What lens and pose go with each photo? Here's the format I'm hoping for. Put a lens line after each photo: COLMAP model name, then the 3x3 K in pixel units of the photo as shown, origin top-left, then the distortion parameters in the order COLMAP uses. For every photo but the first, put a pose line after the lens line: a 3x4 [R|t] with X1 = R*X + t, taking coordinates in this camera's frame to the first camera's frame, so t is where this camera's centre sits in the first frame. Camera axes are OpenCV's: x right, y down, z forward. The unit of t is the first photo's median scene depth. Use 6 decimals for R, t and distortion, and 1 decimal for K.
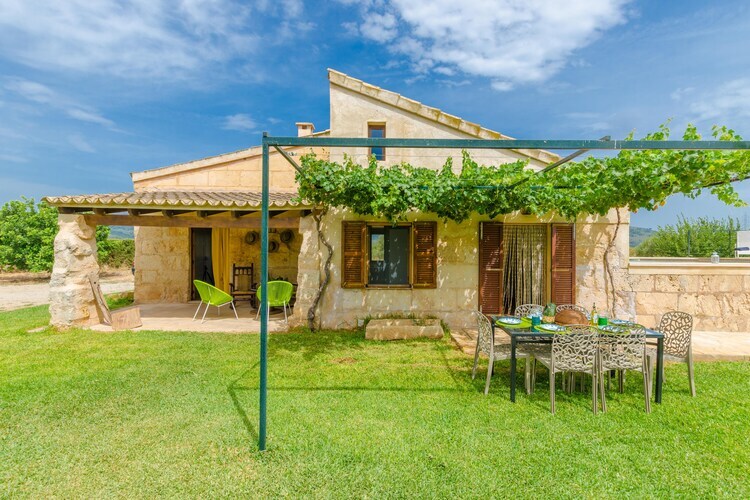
lens RADIAL K [[362.5, 0, 374.7], [0, 362.5, 249.1], [0, 0, 1]] dist [0.021059, 0.000031]
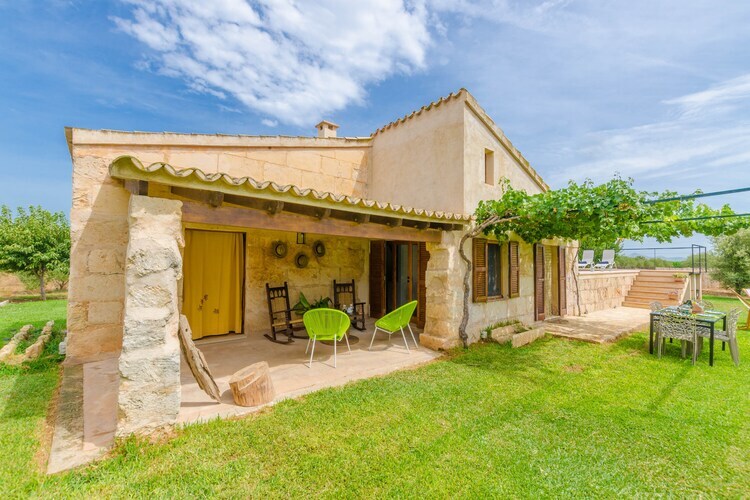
lens RADIAL K [[310.4, 0, 375.3], [0, 310.4, 255.9], [0, 0, 1]] dist [-0.009913, 0.000085]
pose [[0.770738, 0.012449, 0.637031, -0.604657], [-0.002465, 0.999860, -0.016557, -0.006679], [-0.637148, 0.011191, 0.770660, 0.351206]]
